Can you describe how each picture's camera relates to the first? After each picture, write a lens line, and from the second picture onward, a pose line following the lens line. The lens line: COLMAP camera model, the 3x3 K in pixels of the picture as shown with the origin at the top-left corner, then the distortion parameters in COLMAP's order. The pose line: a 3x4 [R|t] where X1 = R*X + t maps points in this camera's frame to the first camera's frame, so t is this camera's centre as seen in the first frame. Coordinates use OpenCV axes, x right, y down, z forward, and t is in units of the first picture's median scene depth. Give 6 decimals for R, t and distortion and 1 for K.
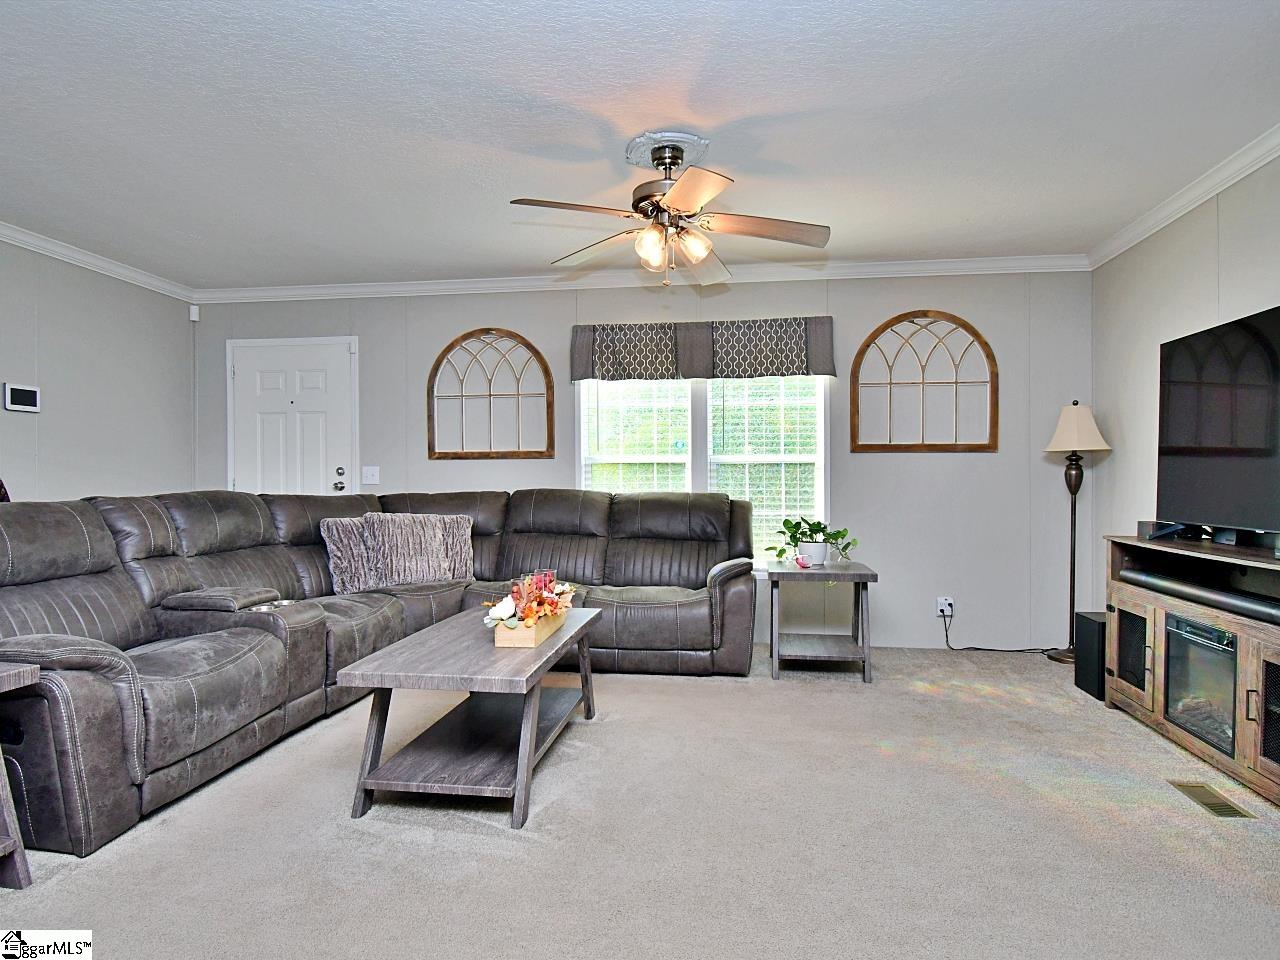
lens RADIAL K [[743.5, 0, 645.2], [0, 743.5, 482.0], [0, 0, 1]] dist [0.016323, -0.031495]
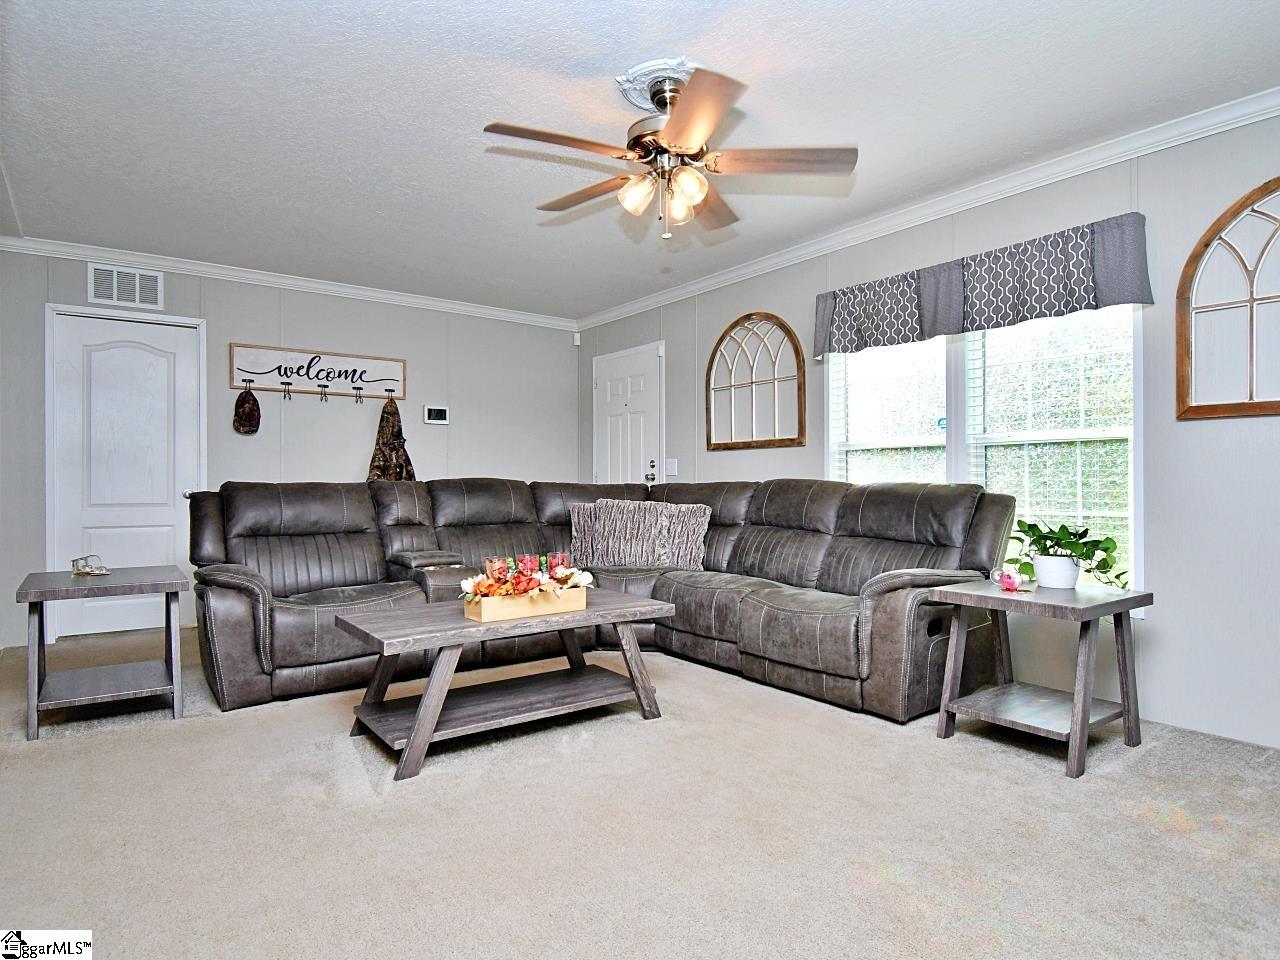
lens RADIAL K [[743.5, 0, 645.2], [0, 743.5, 482.0], [0, 0, 1]] dist [0.016323, -0.031495]
pose [[0.701496, 0.001690, -0.712671, 0.399681], [-0.004602, 0.999987, -0.002158, 0.015800], [0.712659, 0.004793, 0.701495, 0.233542]]
